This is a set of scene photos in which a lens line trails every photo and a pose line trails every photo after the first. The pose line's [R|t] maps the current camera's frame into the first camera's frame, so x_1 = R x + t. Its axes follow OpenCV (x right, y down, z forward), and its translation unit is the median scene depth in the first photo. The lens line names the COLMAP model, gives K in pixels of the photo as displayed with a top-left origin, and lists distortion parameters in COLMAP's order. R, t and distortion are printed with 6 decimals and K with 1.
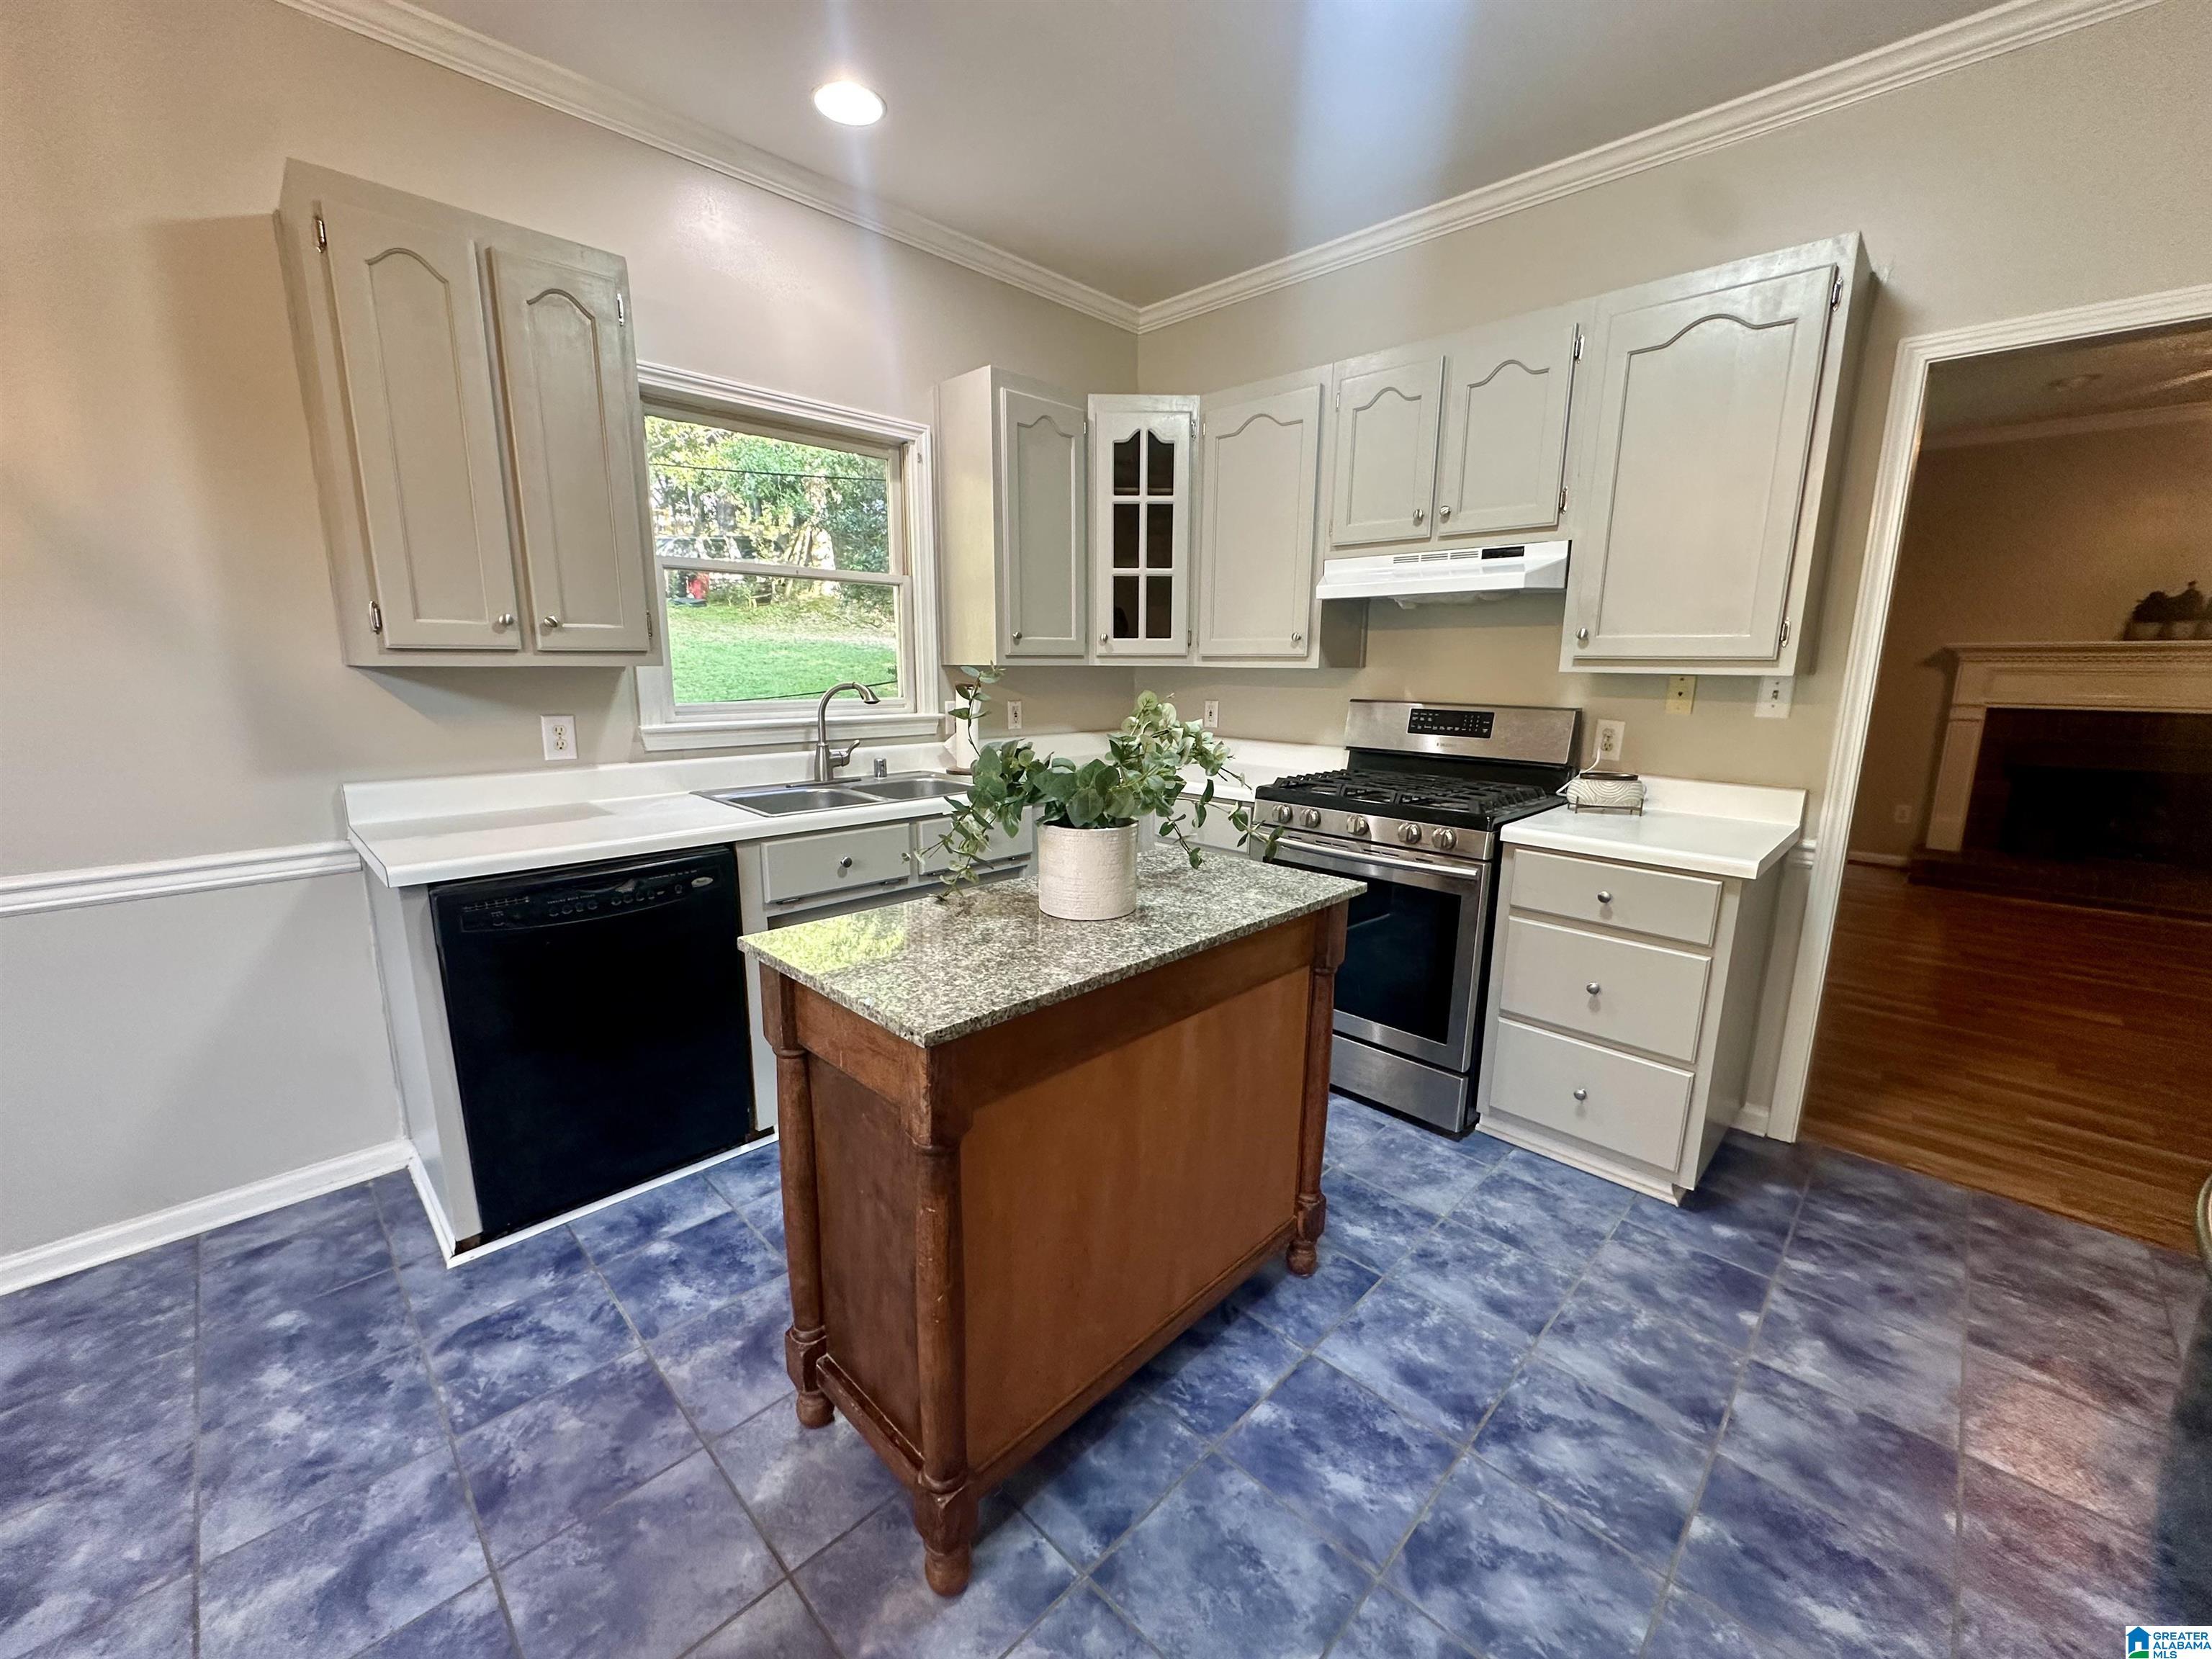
lens RADIAL K [[882.5, 0, 1103.6], [0, 882.5, 834.6], [0, 0, 1]] dist [-0.001905, -0.000159]
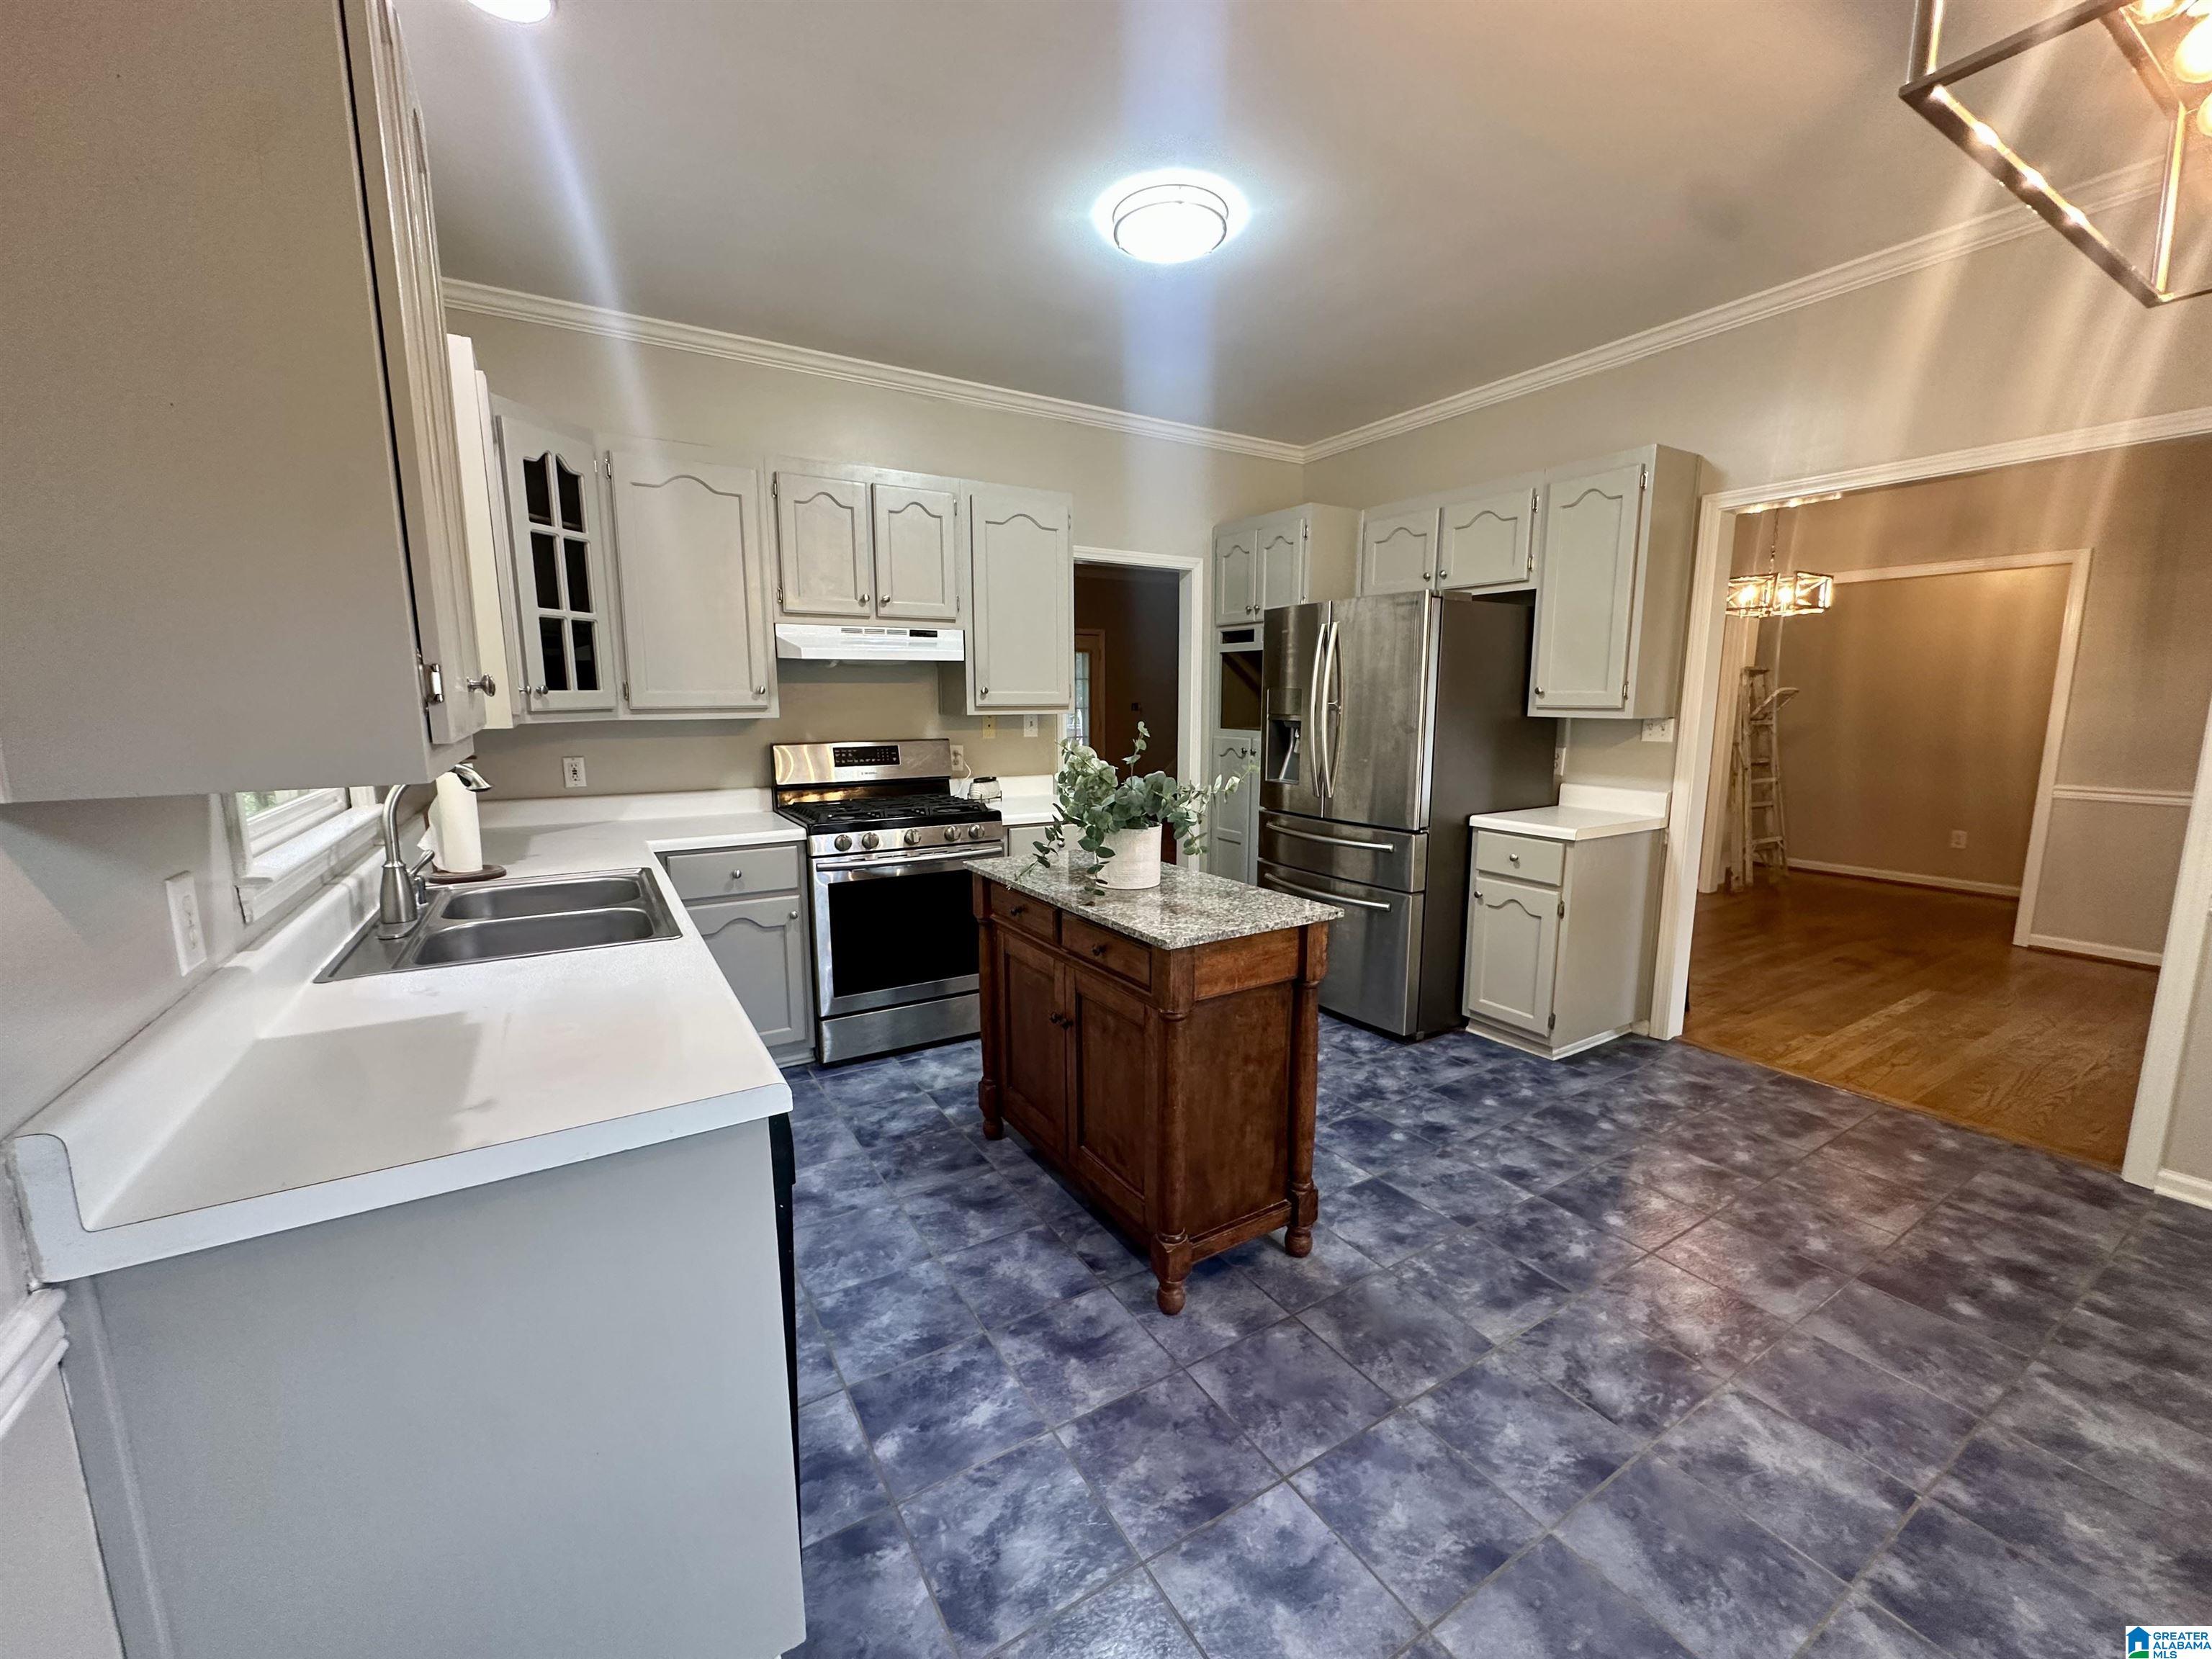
lens RADIAL K [[882.5, 0, 1109.2], [0, 882.5, 833.6], [0, 0, 1]] dist [-0.001905, -0.000159]
pose [[0.235283, -0.160894, 0.958517, -1.074874], [0.193781, 0.974168, 0.115954, -0.132483], [-0.952413, 0.158461, 0.260383, 0.467360]]
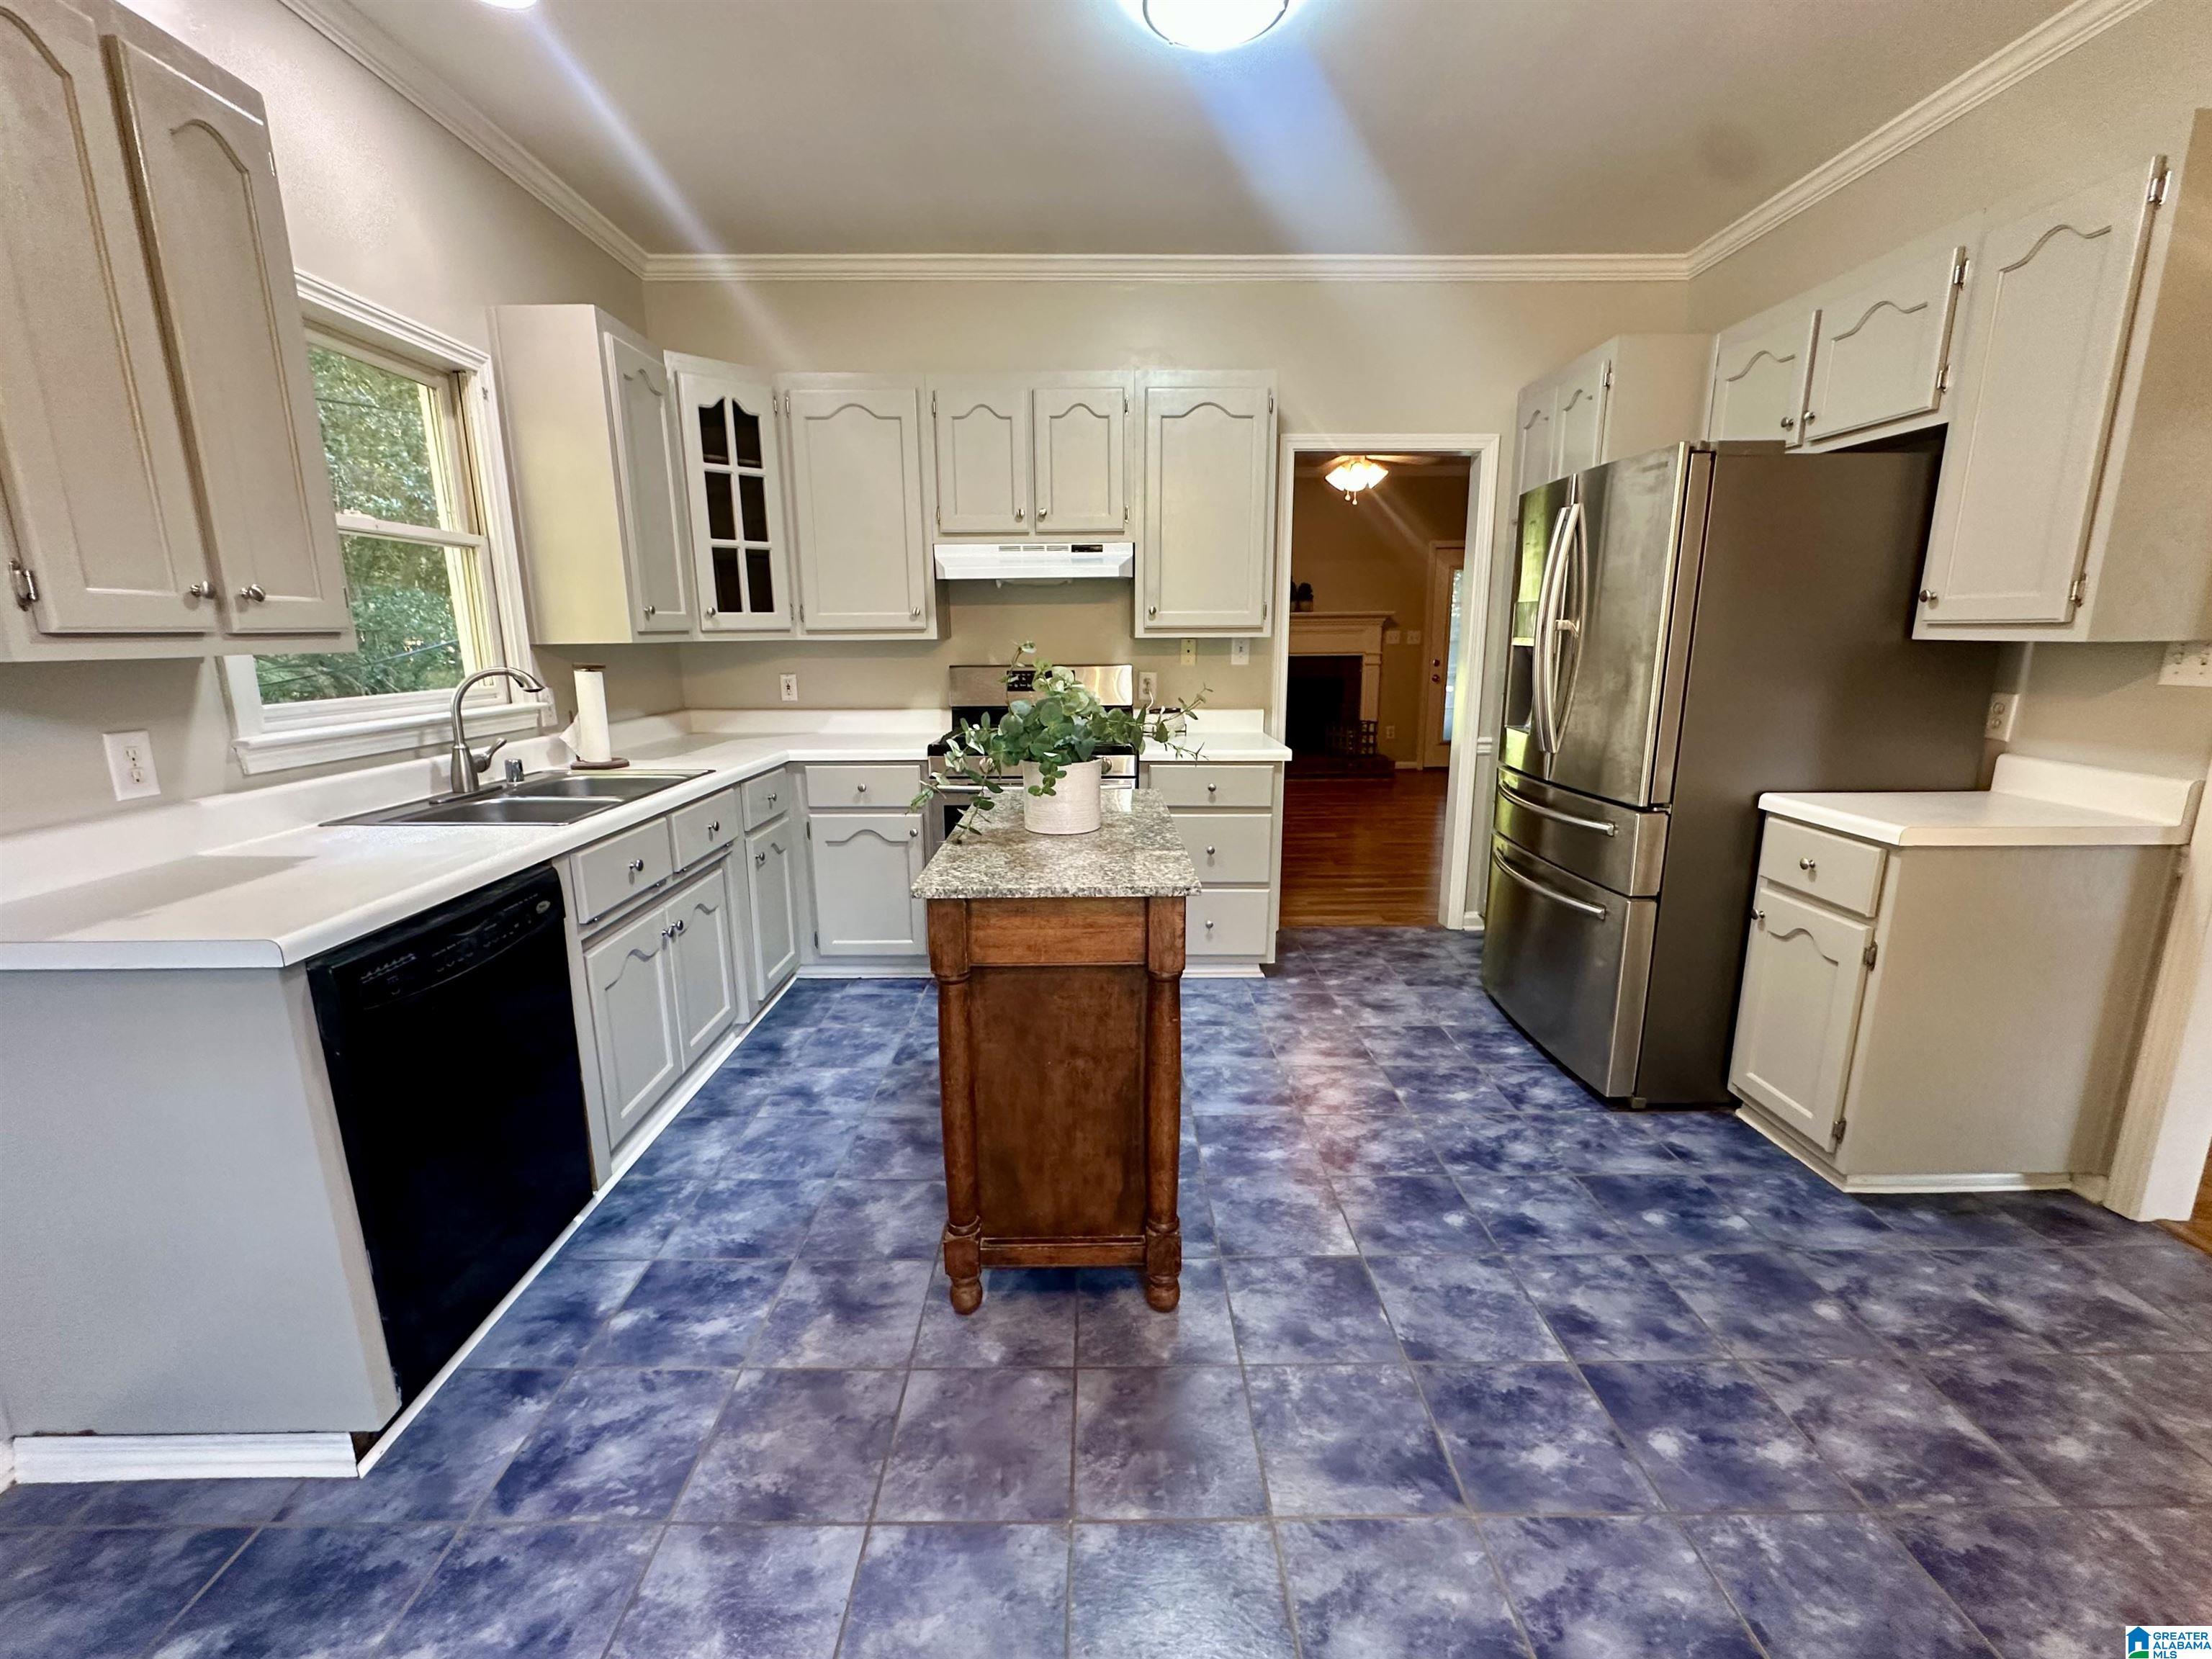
lens RADIAL K [[938.6, 0, 1107.2], [0, 938.6, 834.0], [0, 0, 1]] dist [-0.003223, 0.000570]
pose [[0.703525, -0.163414, 0.691627, -0.681984], [0.151210, 0.985340, 0.078999, -0.003869], [-0.694397, 0.049003, 0.717922, -0.016283]]
